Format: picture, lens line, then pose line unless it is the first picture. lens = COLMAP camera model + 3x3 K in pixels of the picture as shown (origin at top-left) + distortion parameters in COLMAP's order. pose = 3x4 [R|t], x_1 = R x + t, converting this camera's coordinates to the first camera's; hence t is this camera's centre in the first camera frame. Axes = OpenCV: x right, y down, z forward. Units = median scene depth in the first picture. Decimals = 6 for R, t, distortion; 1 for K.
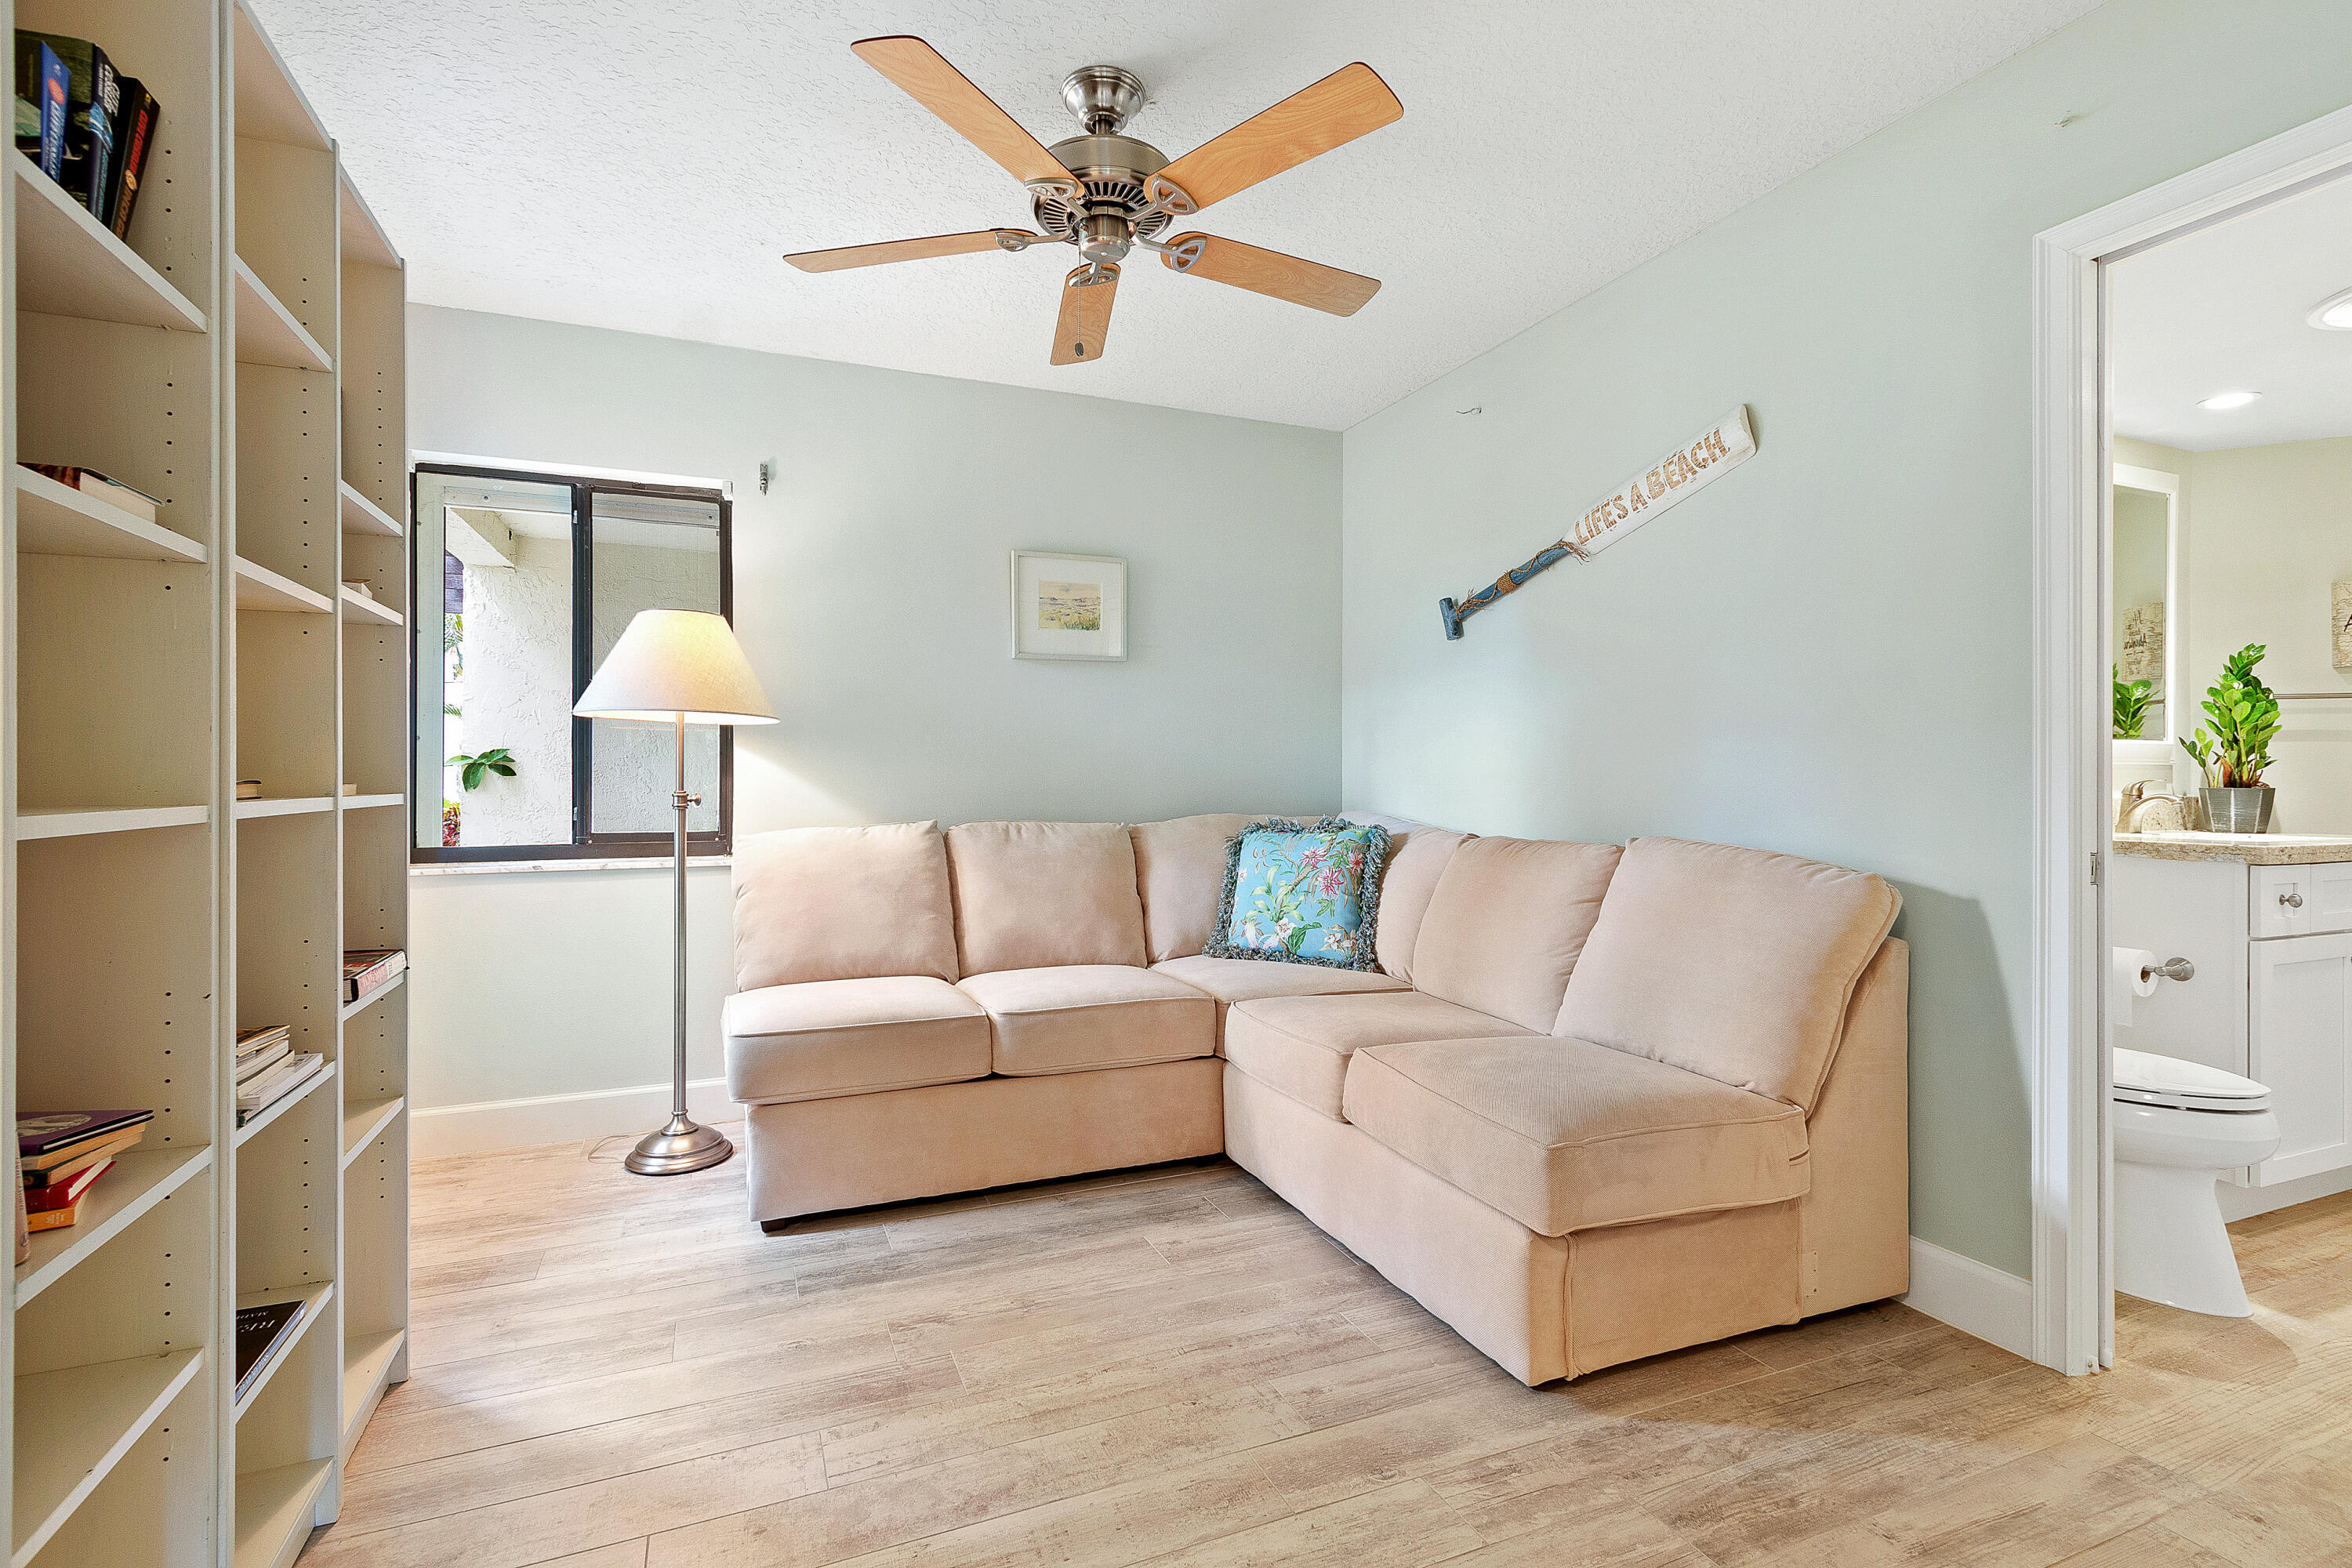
lens RADIAL K [[1084.9, 0, 1181.1], [0, 1084.9, 777.5], [0, 0, 1]] dist [0.001221, 0.000504]
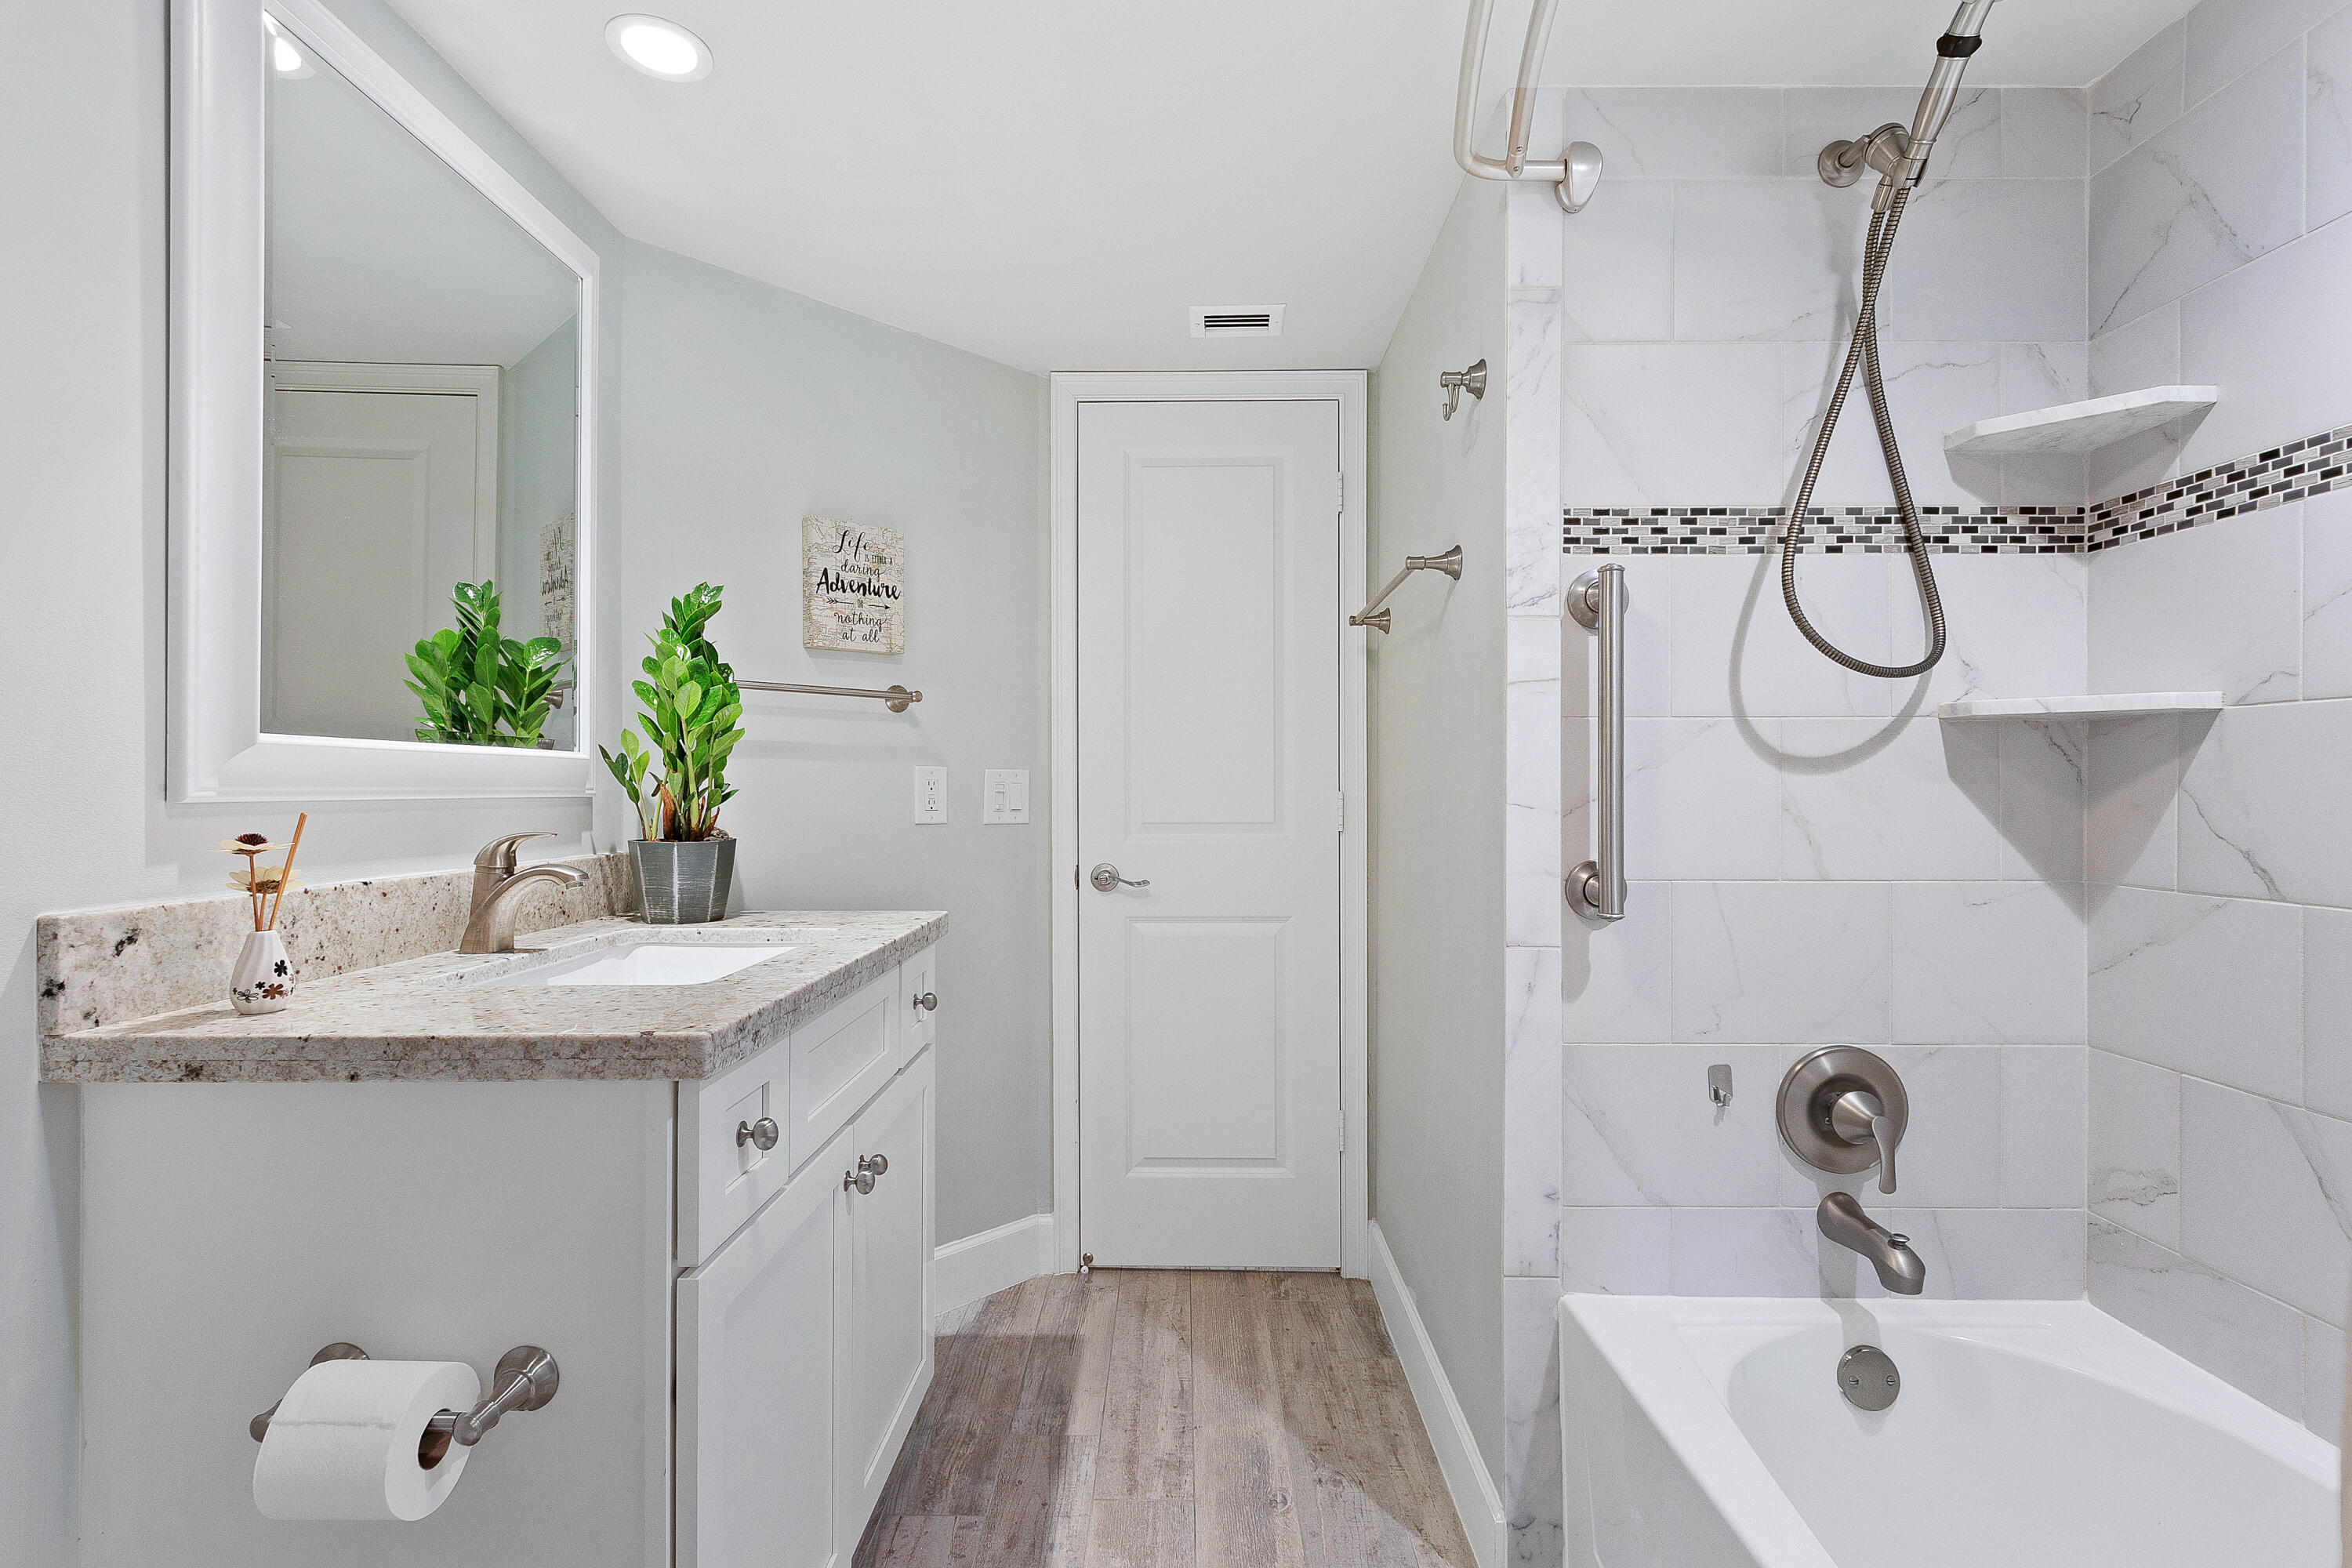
lens RADIAL K [[1084.9, 0, 1175.3], [0, 1084.9, 787.6], [0, 0, 1]] dist [0.001221, 0.000504]
pose [[0.393737, 0.001957, 0.919221, 0.566002], [0.001518, 0.999995, -0.002779, -0.015101], [-0.919222, 0.002490, 0.393732, 0.555765]]
